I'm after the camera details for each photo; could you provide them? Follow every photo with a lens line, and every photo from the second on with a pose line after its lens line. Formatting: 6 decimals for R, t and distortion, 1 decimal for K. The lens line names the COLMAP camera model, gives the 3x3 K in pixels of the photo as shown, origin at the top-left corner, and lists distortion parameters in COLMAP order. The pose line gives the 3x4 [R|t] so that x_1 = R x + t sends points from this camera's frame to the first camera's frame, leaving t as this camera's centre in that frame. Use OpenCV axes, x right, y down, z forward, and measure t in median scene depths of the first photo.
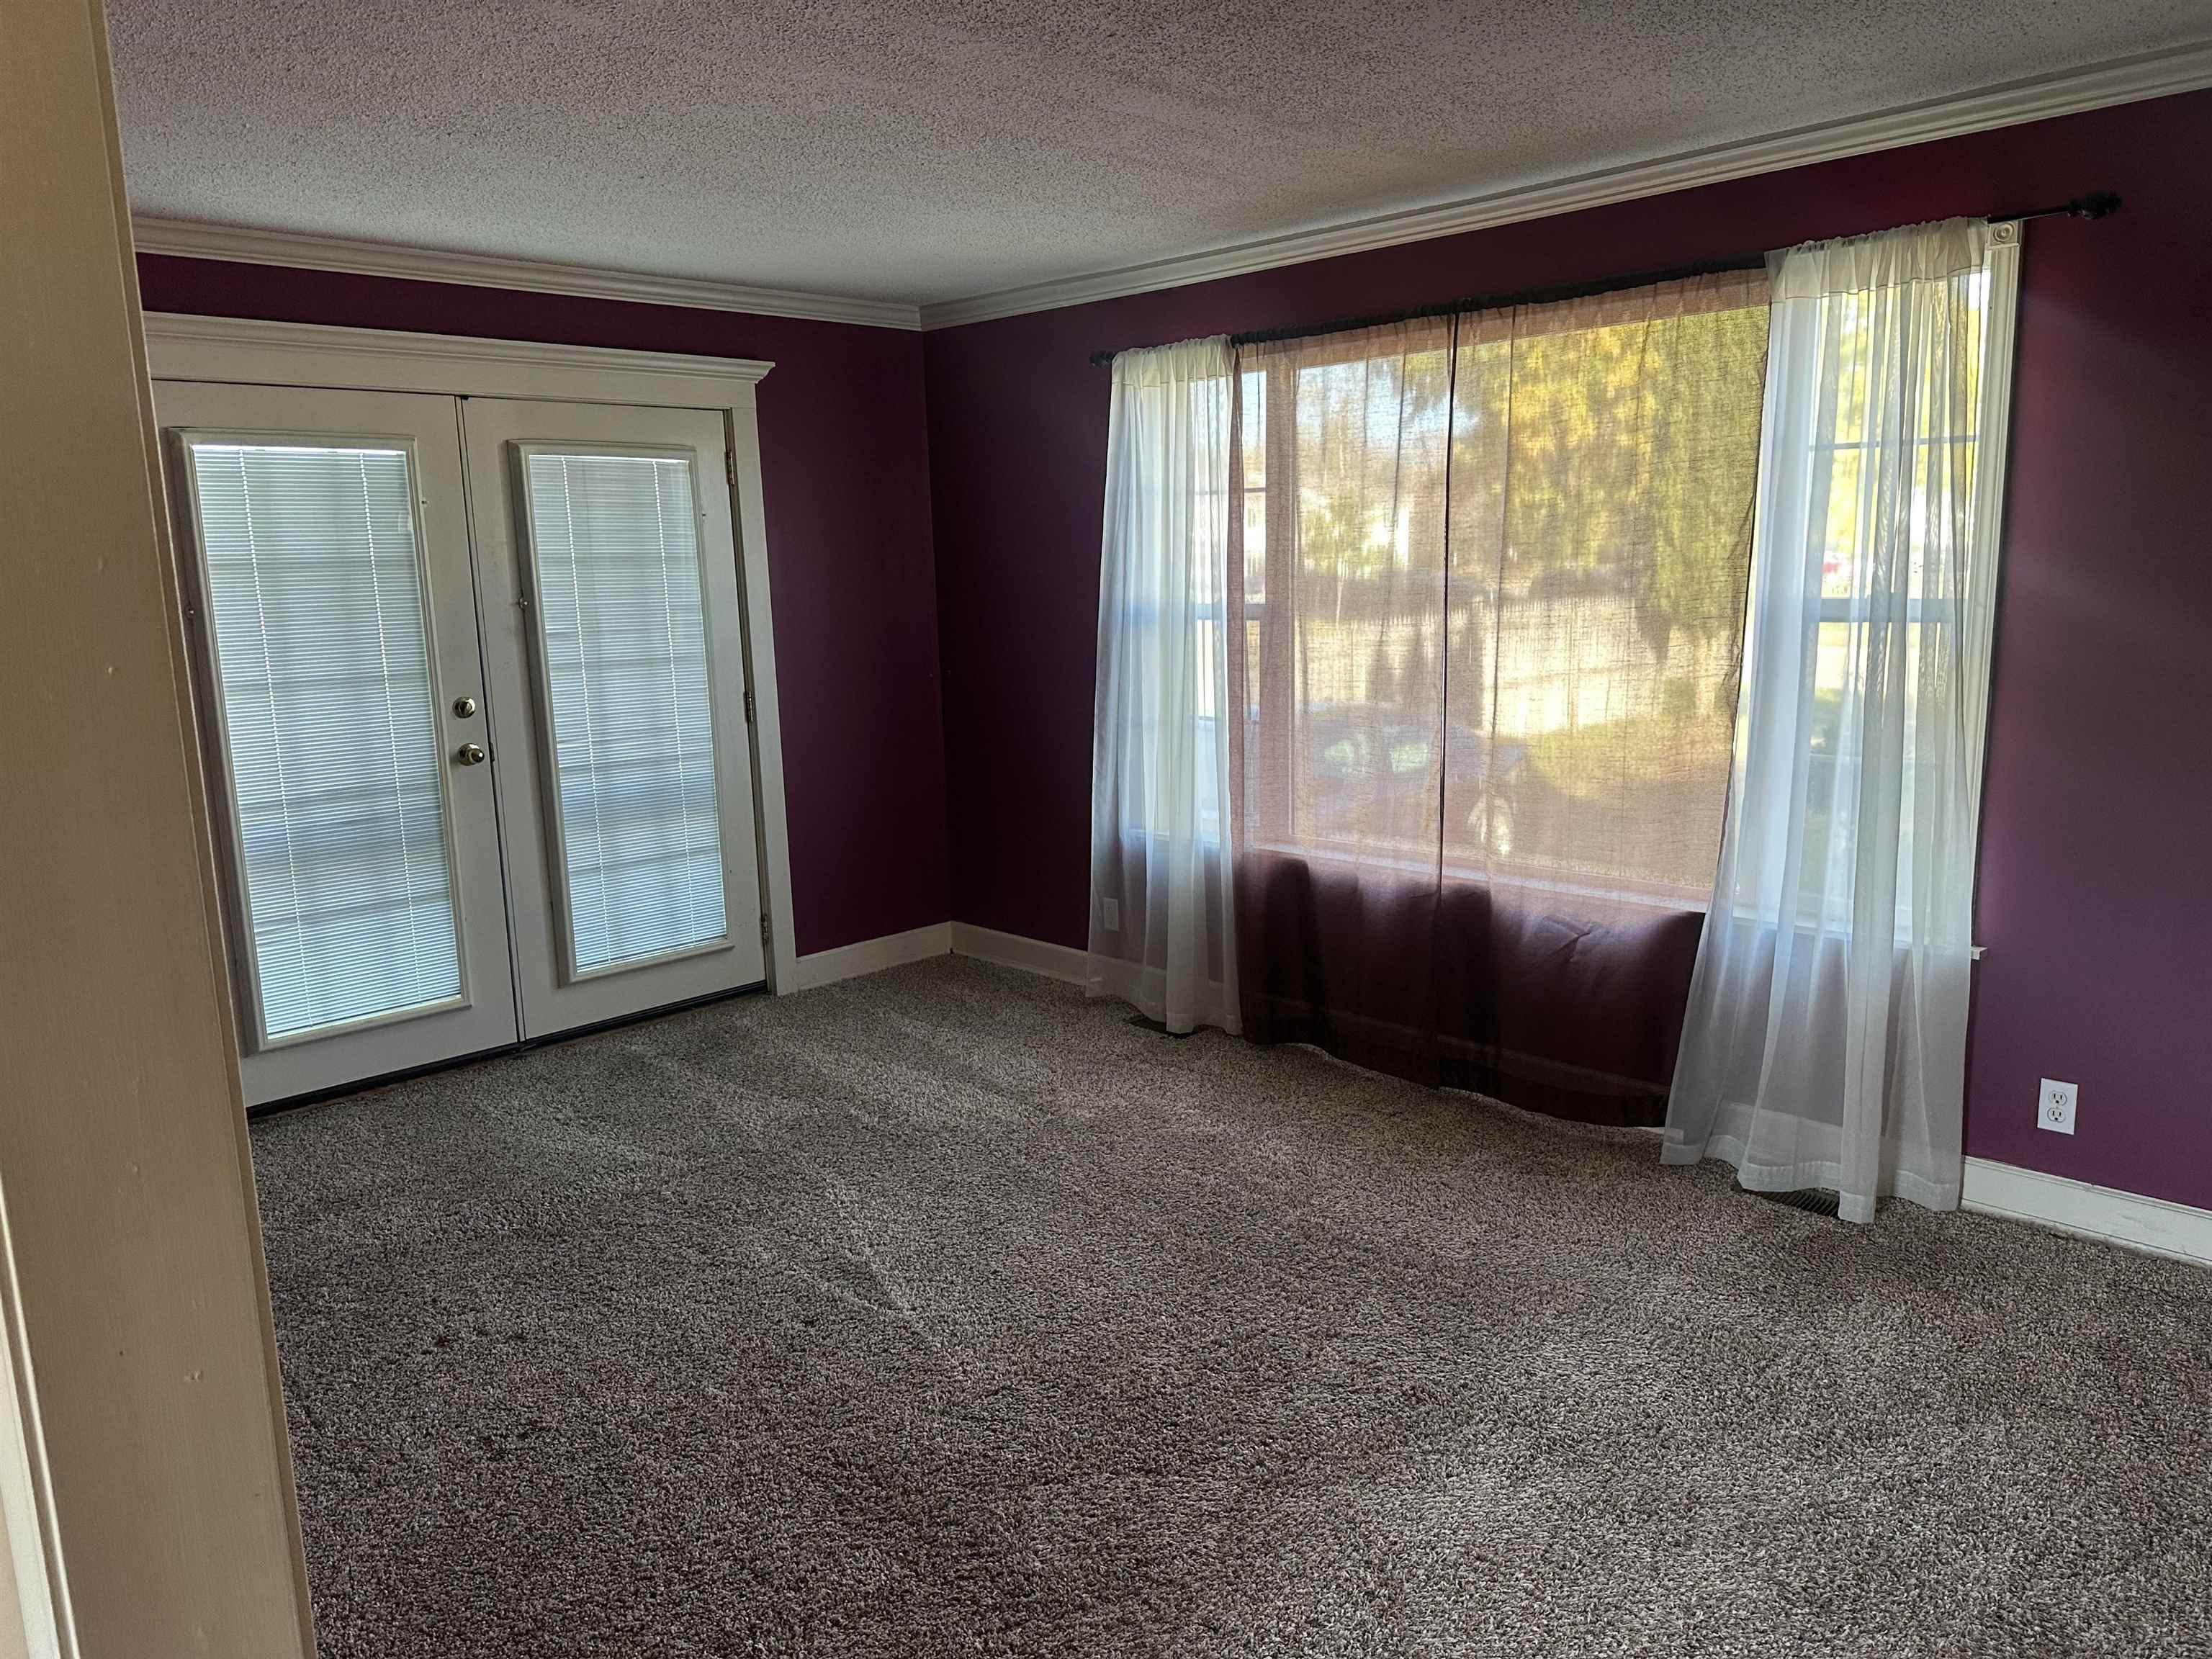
lens RADIAL K [[1522.6, 0, 1105.9], [0, 1522.6, 831.6], [0, 0, 1]] dist [0.004017, -0.000533]
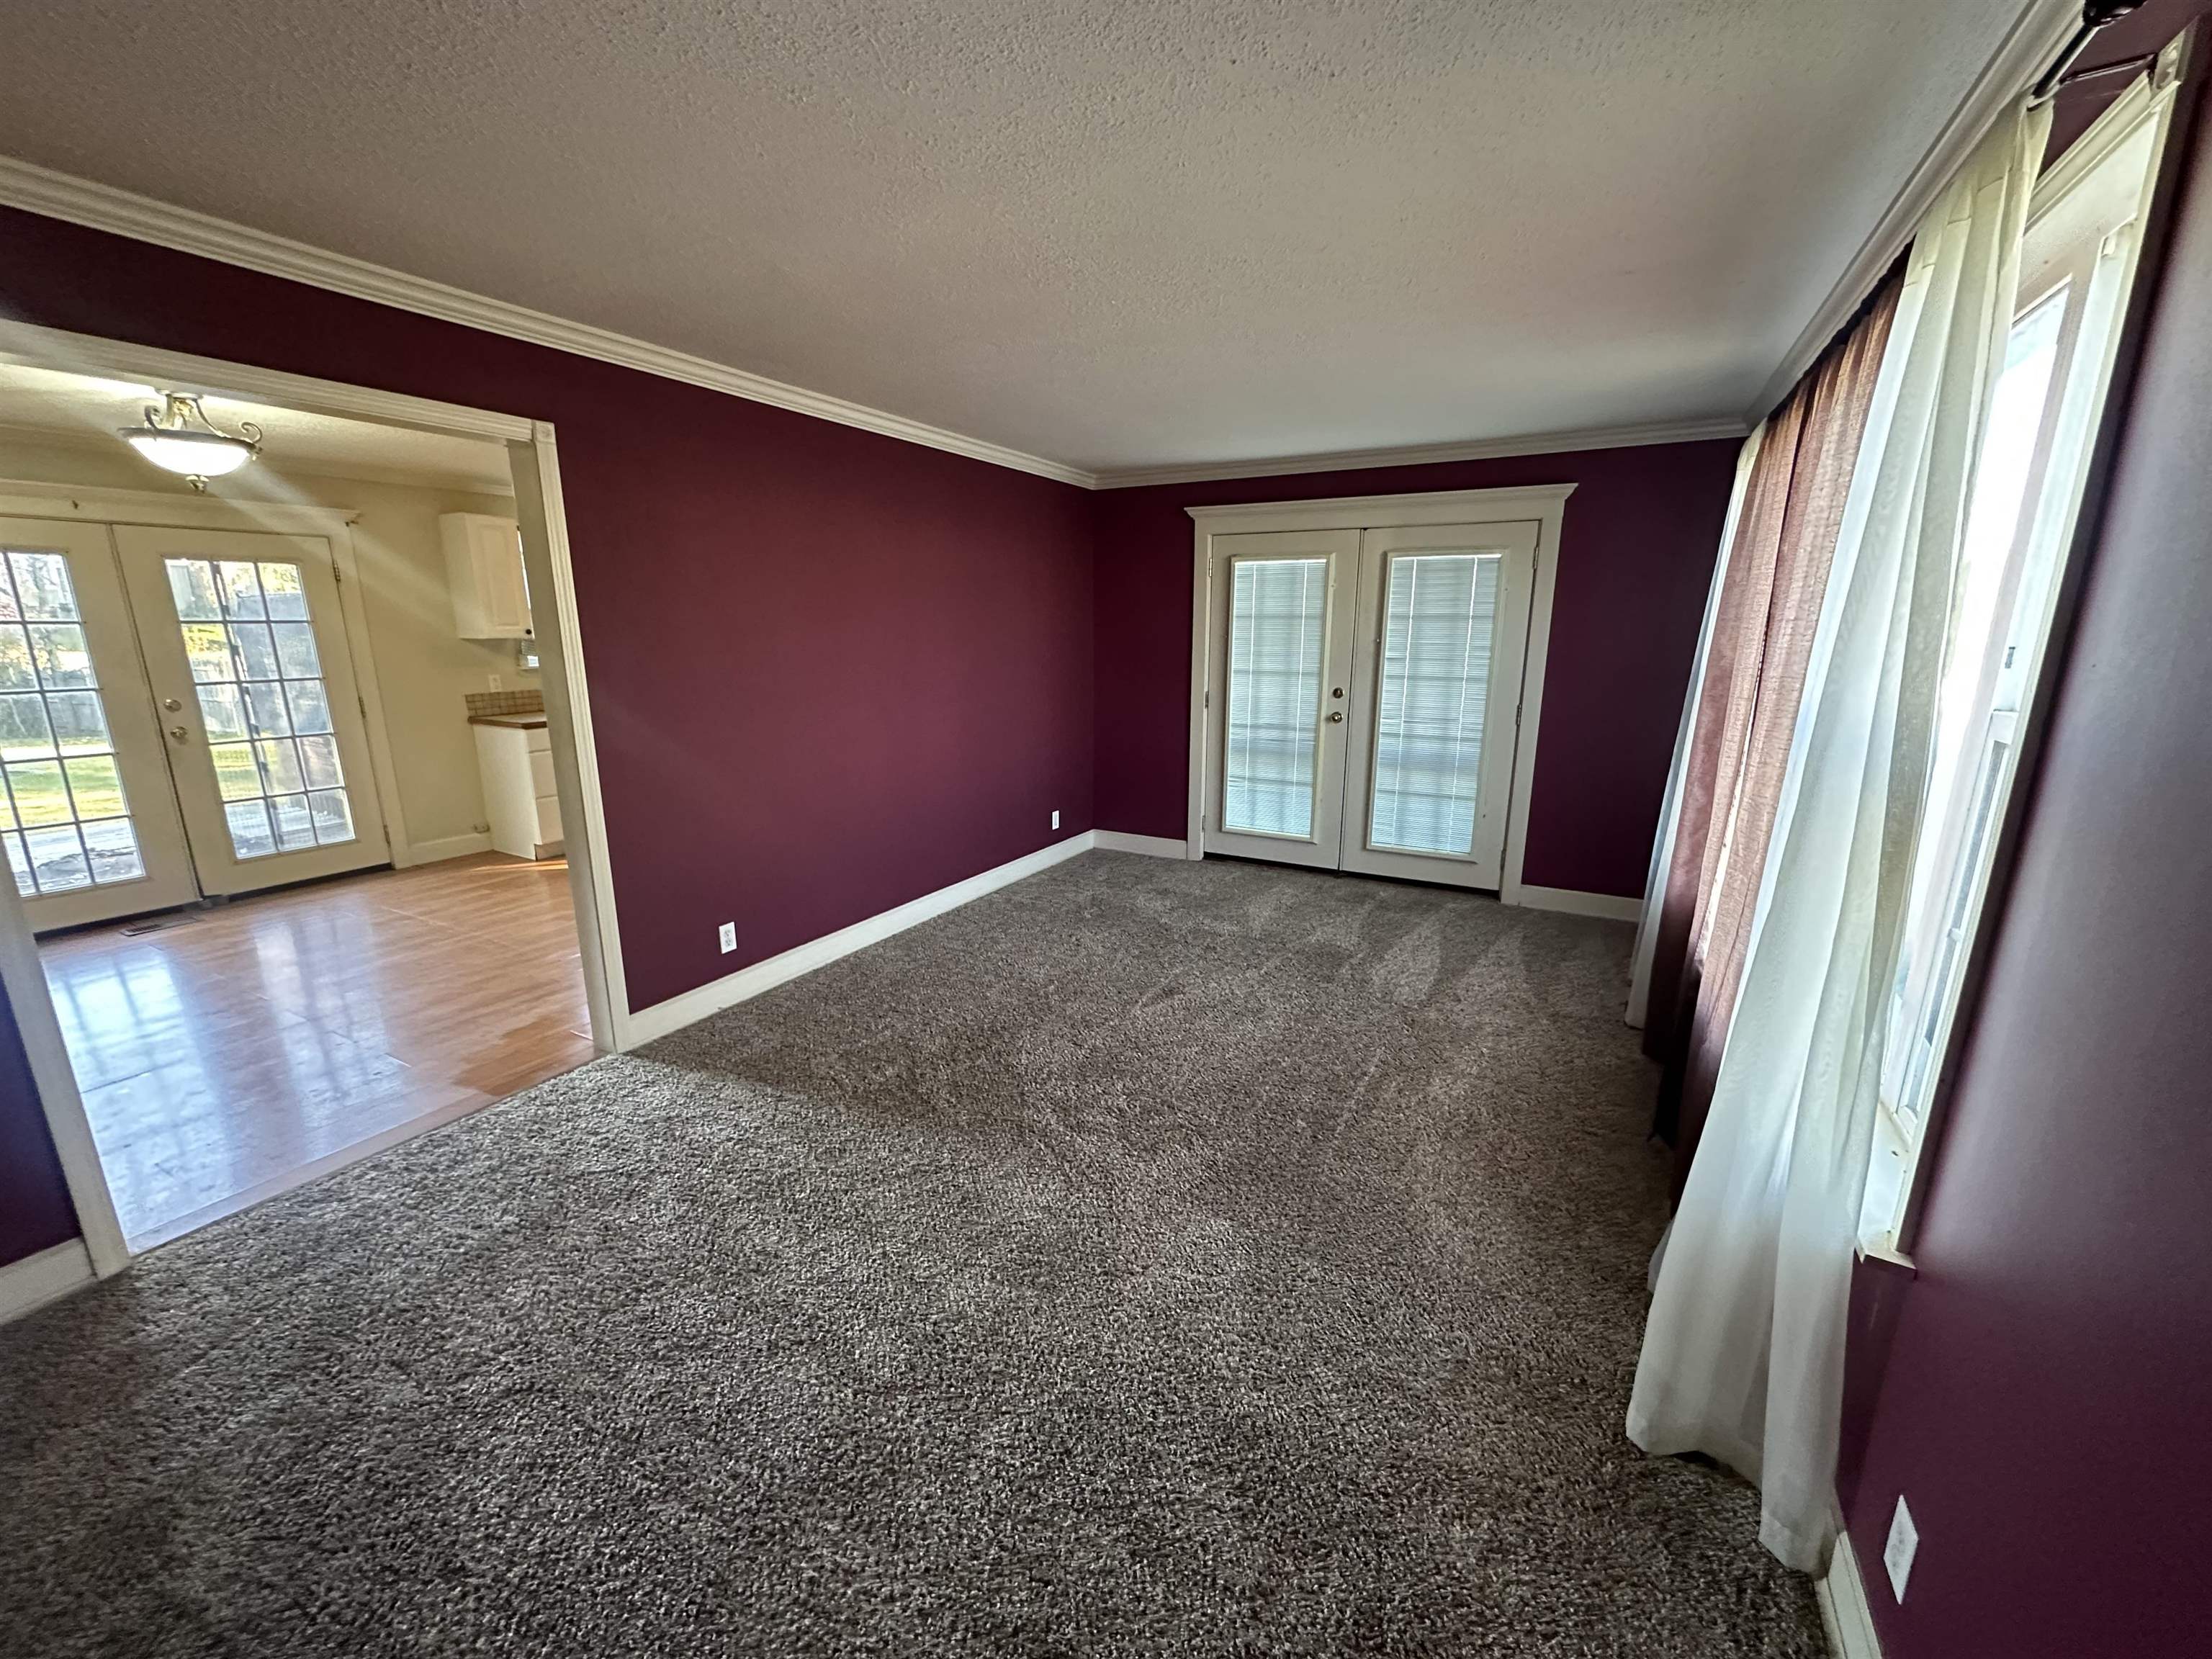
lens RADIAL K [[889.1, 0, 1114.5], [0, 889.1, 831.5], [0, 0, 1]] dist [0.000797, -0.000154]
pose [[0.263252, 0.249532, -0.931897, 0.591441], [-0.175442, 0.962245, 0.208097, -0.095348], [0.948640, 0.108711, 0.297092, 0.406530]]
